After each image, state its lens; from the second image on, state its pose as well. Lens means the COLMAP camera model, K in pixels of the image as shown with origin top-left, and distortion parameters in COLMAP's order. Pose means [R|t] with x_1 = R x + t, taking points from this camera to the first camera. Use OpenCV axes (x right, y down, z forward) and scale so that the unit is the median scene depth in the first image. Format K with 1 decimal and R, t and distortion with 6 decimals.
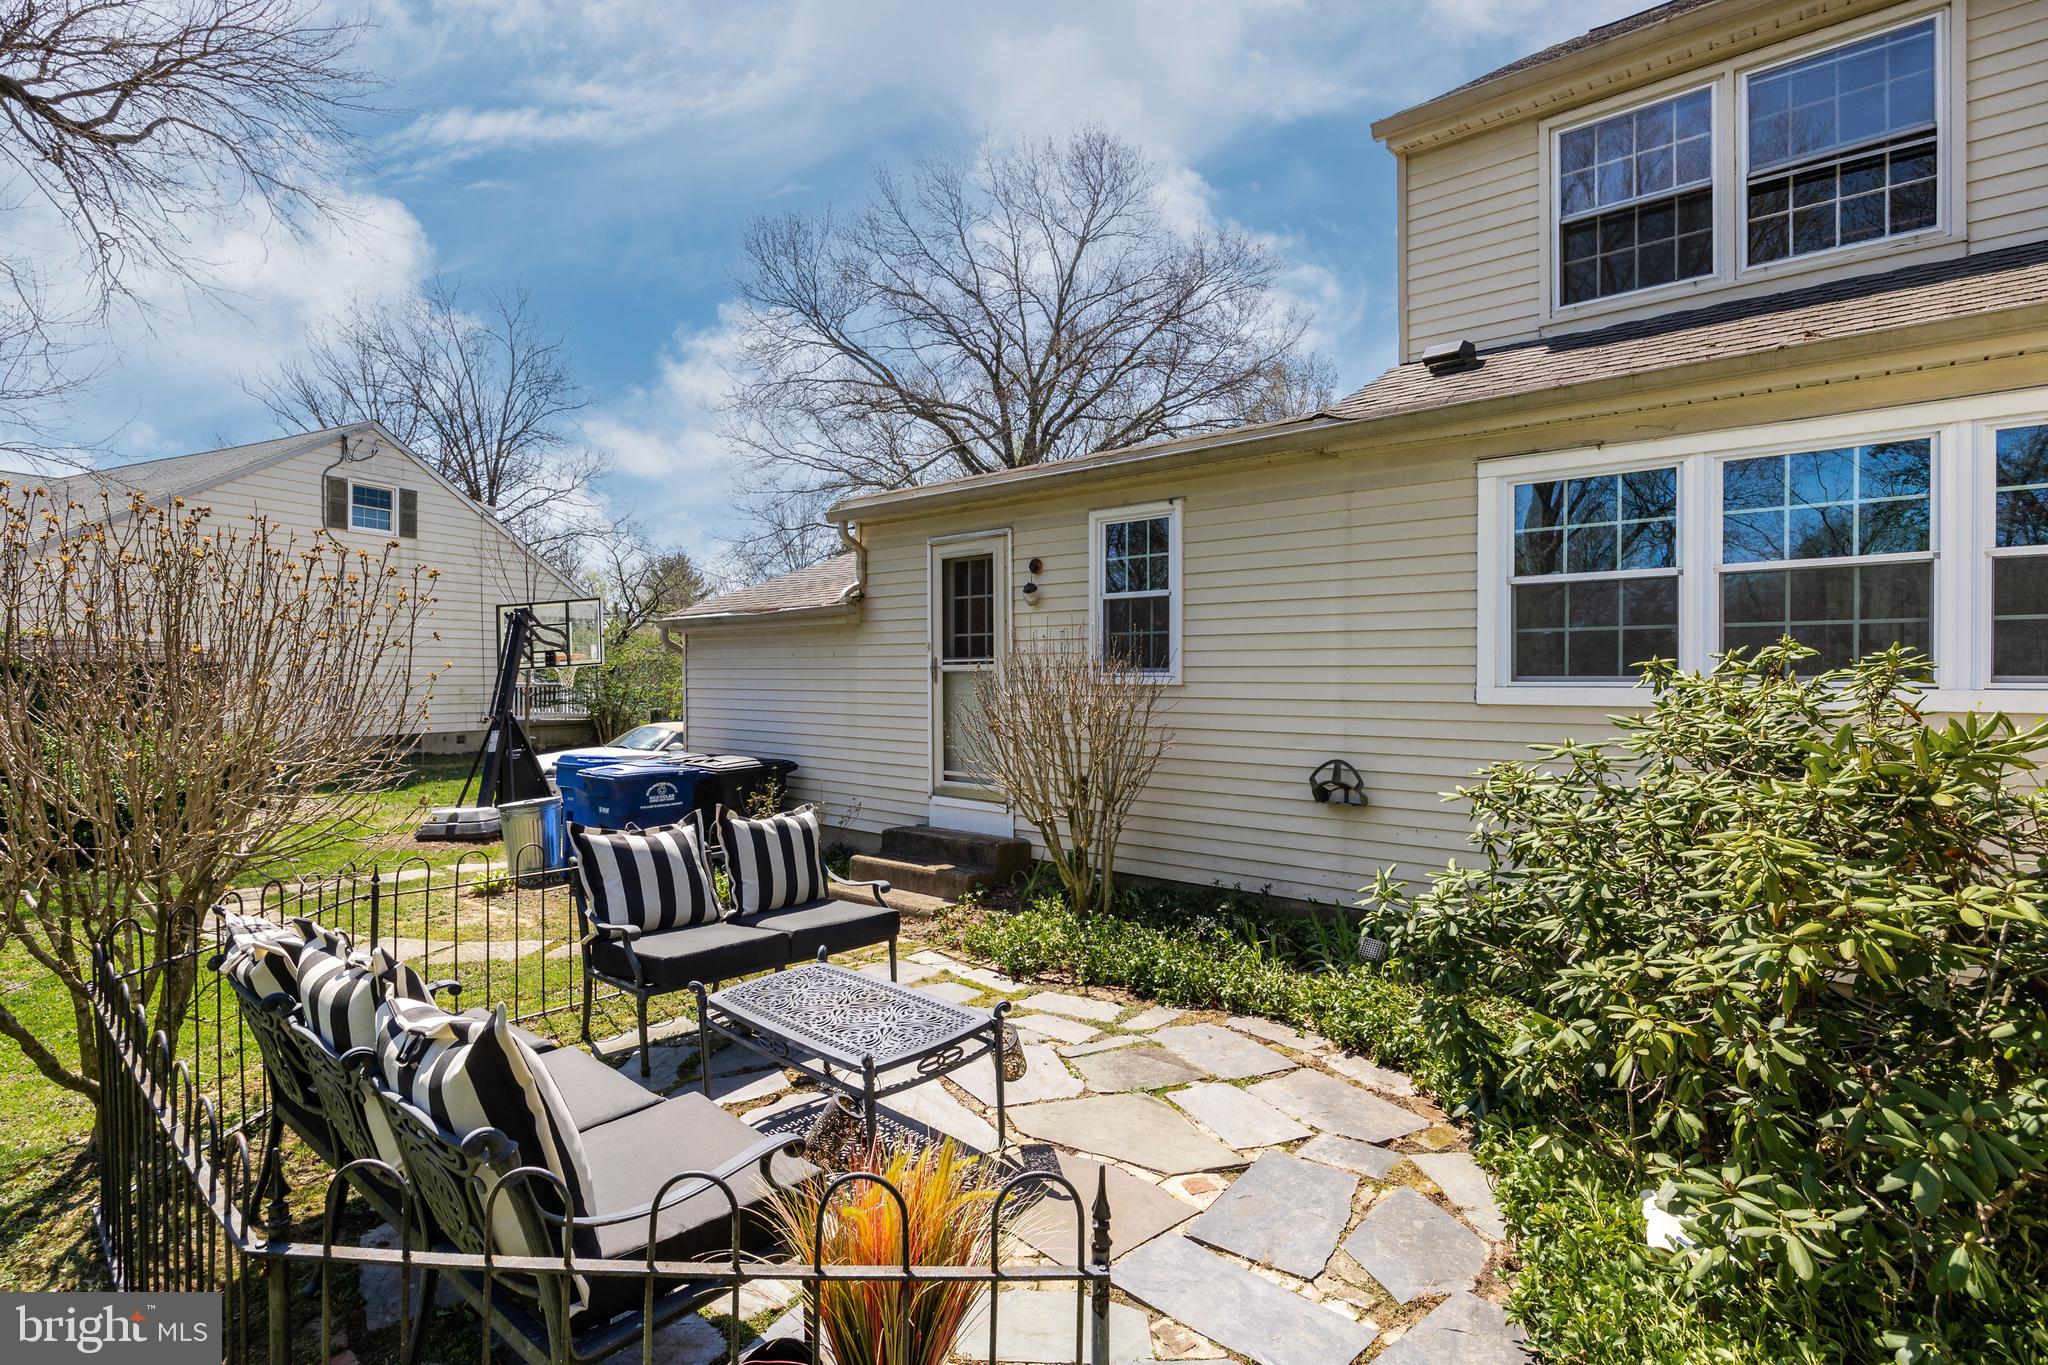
lens RADIAL K [[999.0, 0, 1020.7], [0, 999.0, 682.2], [0, 0, 1]] dist [-0.003183, -0.000479]
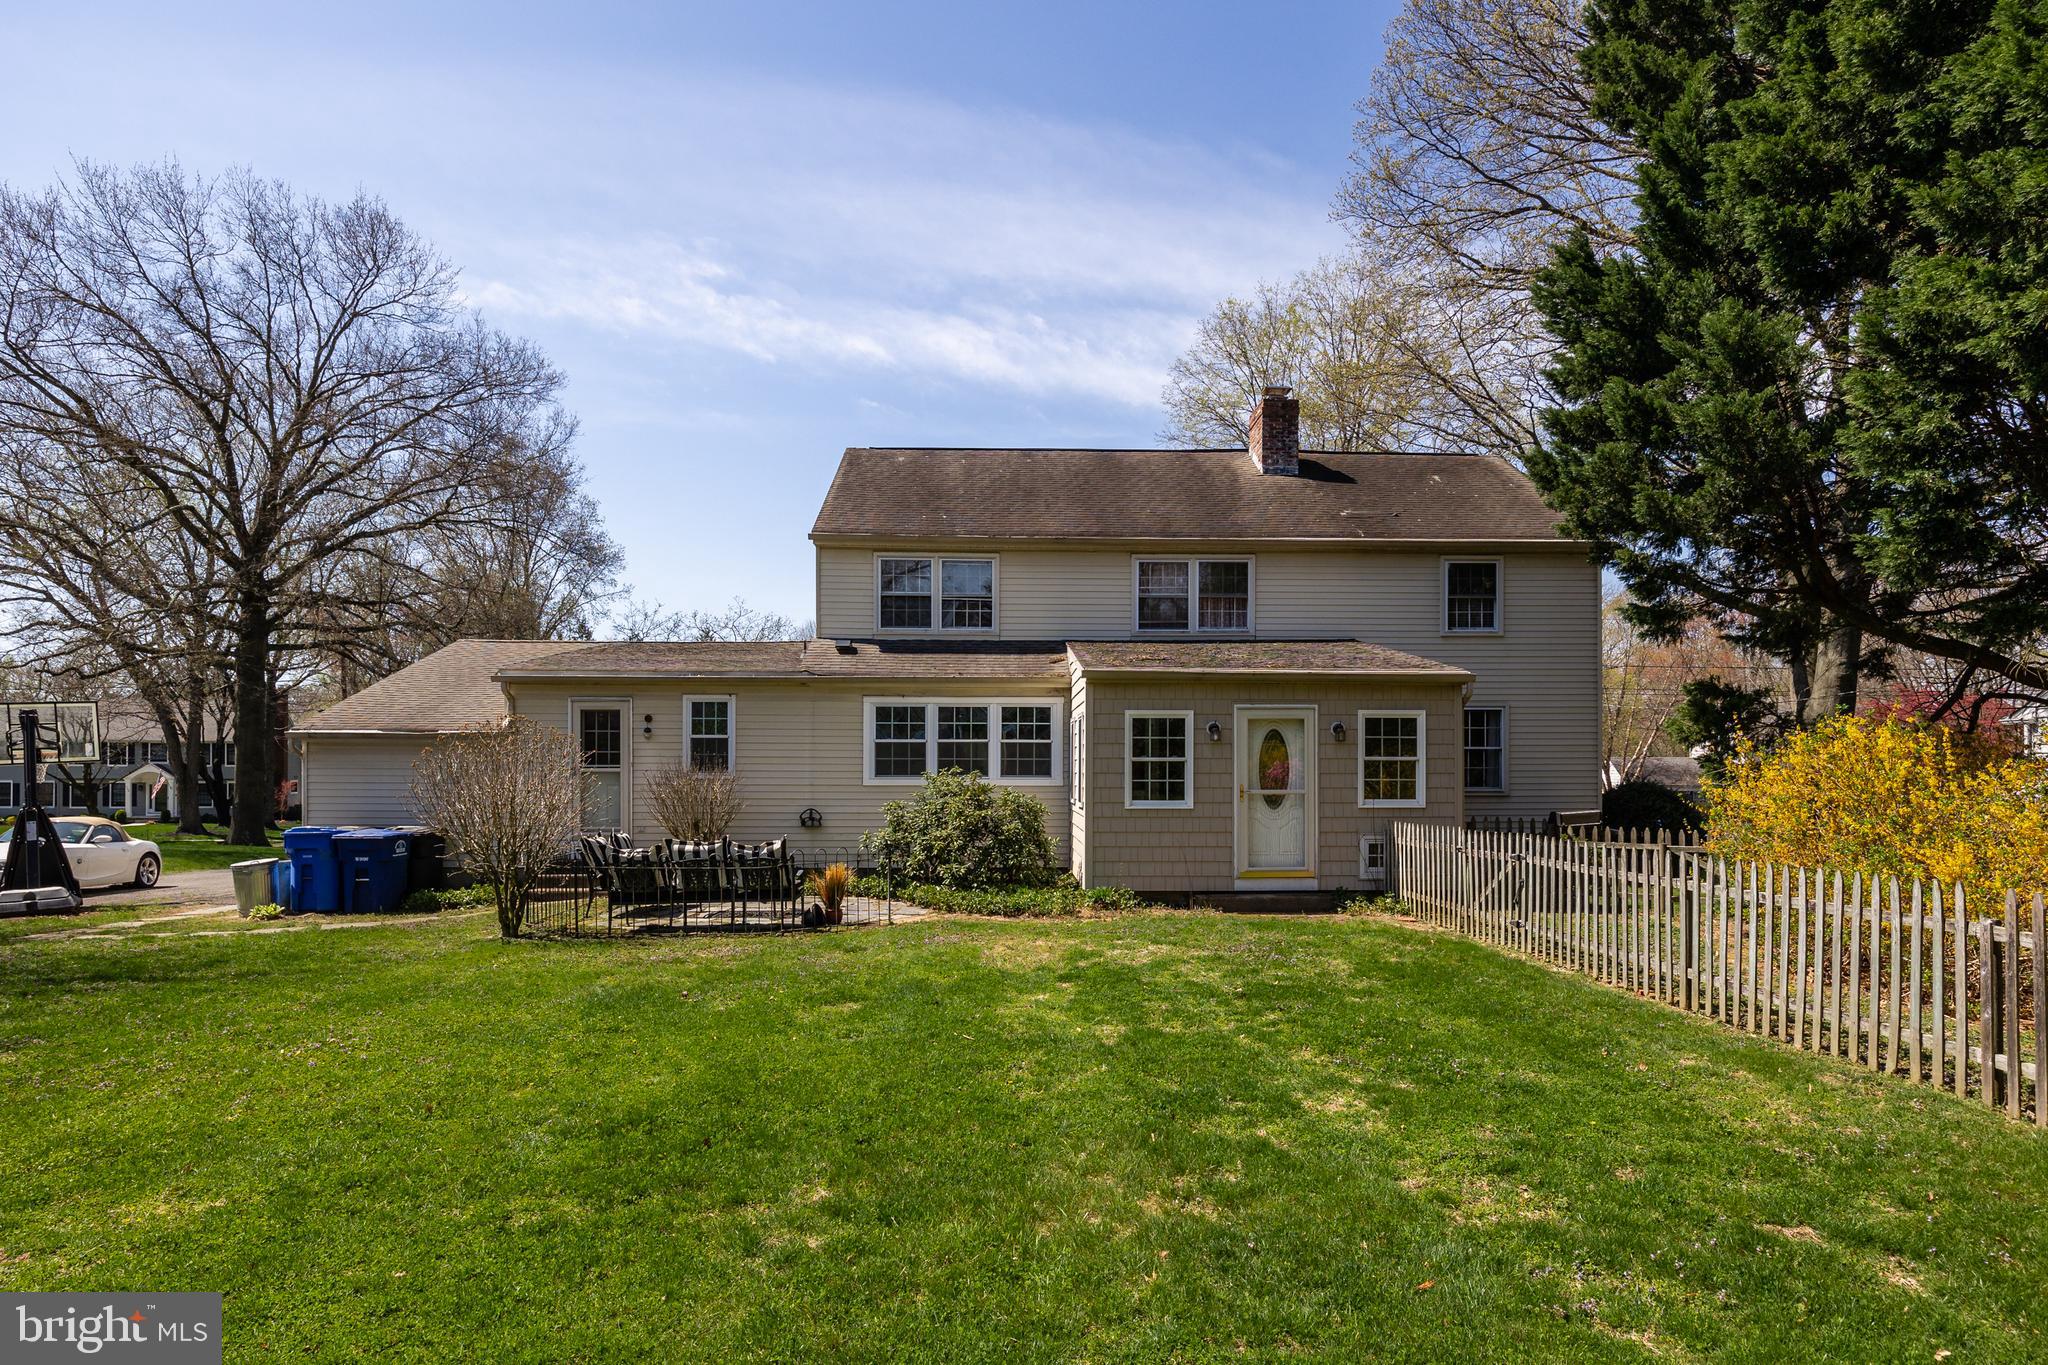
lens RADIAL K [[1142.1, 0, 1034.4], [0, 1142.1, 780.6], [0, 0, 1]] dist [-0.018674, -0.000054]
pose [[0.734651, -0.003194, 0.678438, -1.208701], [0.001153, 0.999993, 0.003460, -0.001611], [-0.678444, -0.001760, 0.734650, -1.475377]]
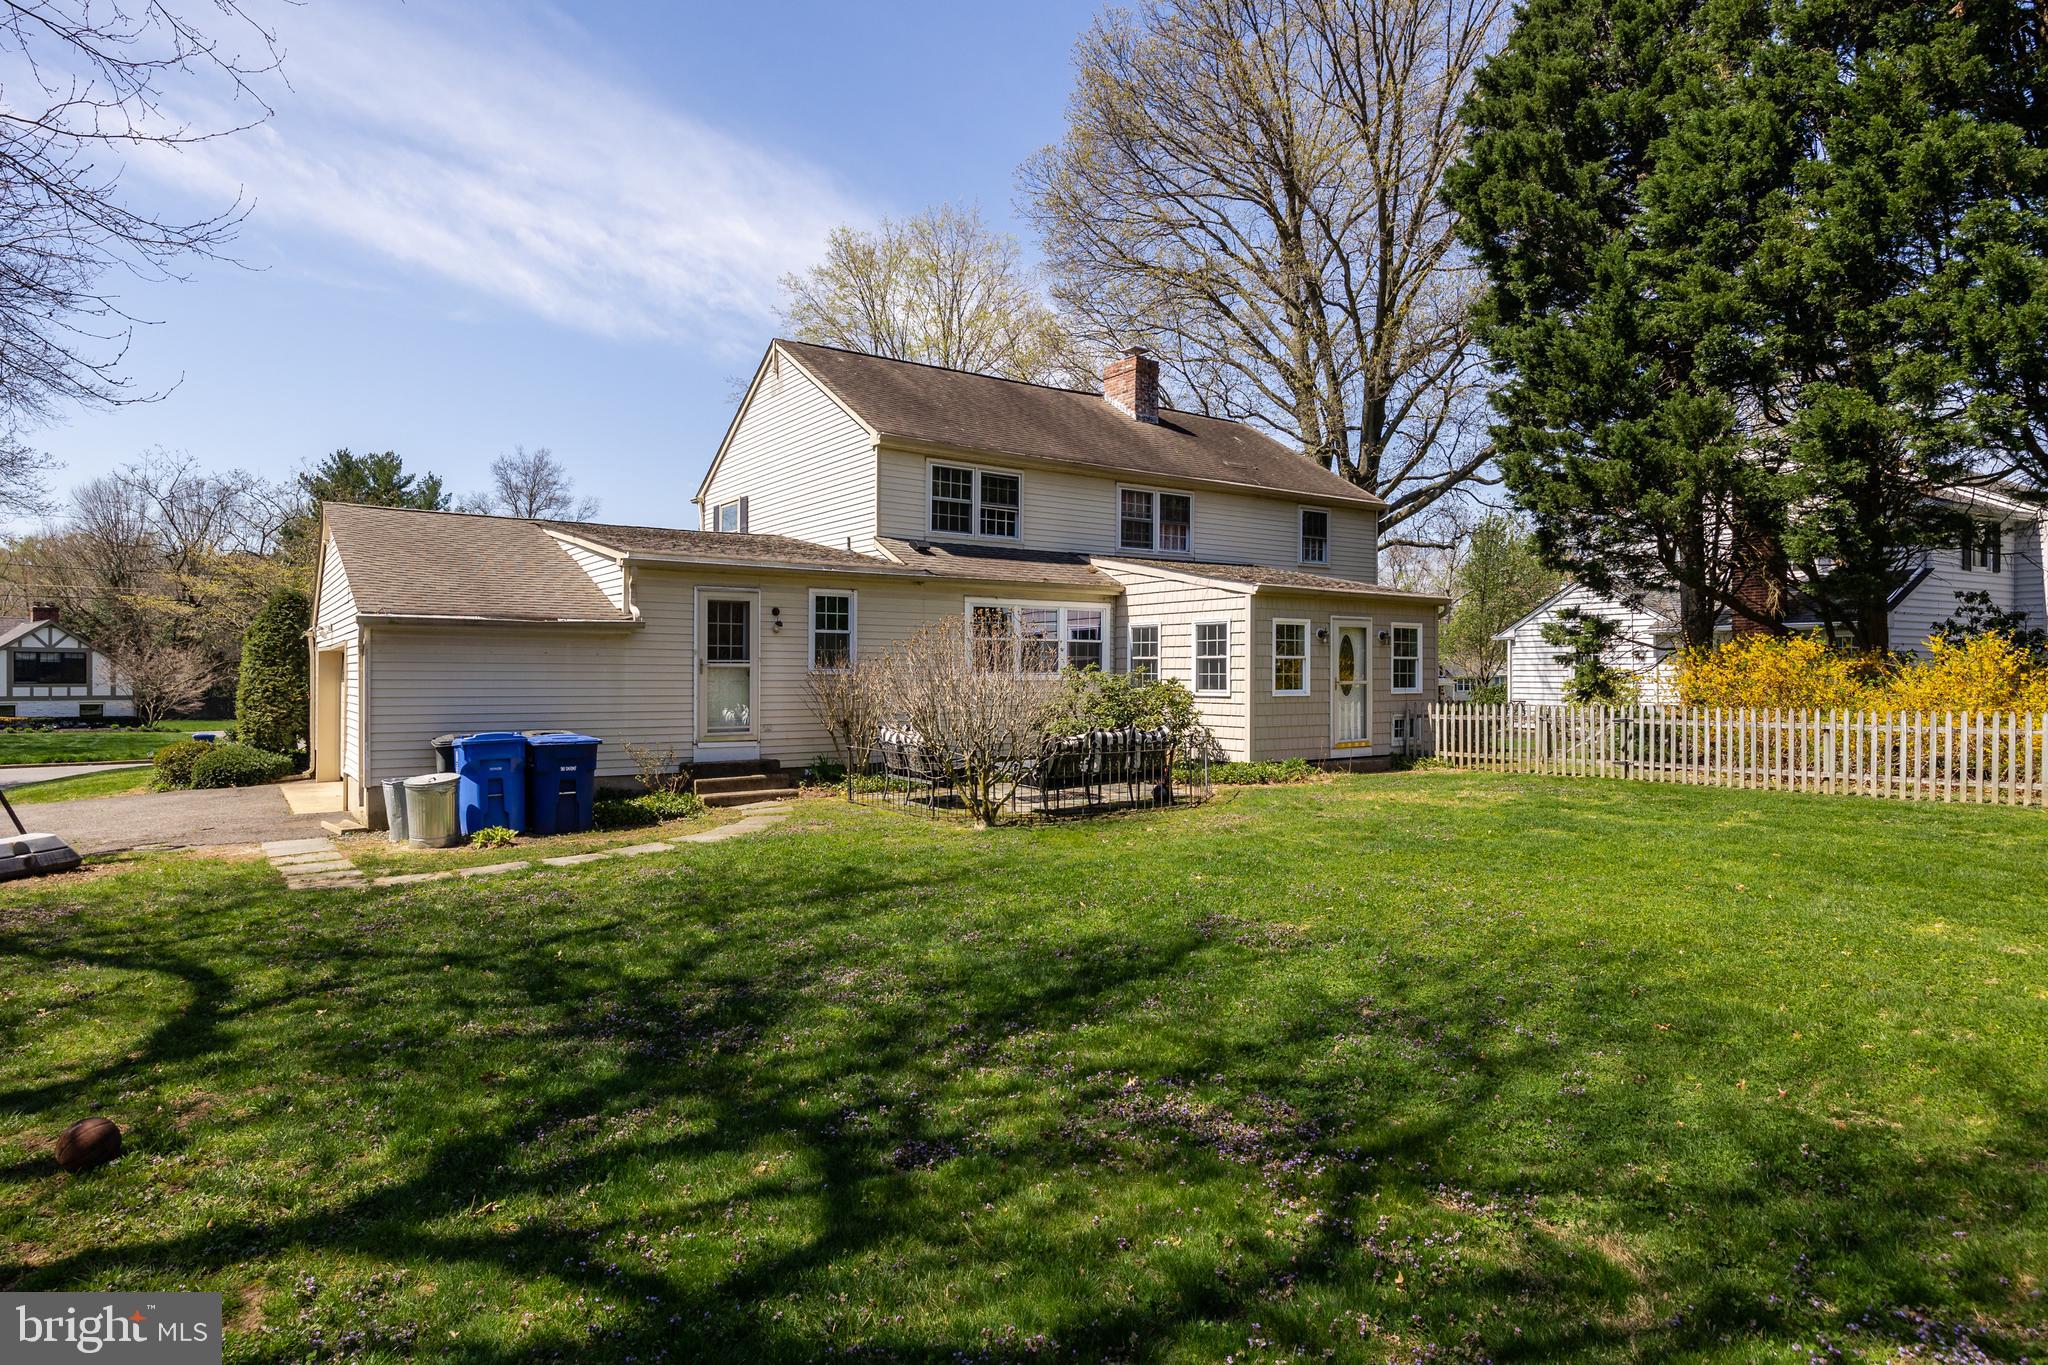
lens RADIAL K [[1142.0, 0, 1025.5], [0, 1142.0, 675.2], [0, 0, 1]] dist [-0.000917, -0.000613]
pose [[0.236465, -0.000741, 0.971640, -2.501854], [0.003977, 0.999992, -0.000205, 0.007295], [-0.971632, 0.003913, 0.236466, 0.050271]]
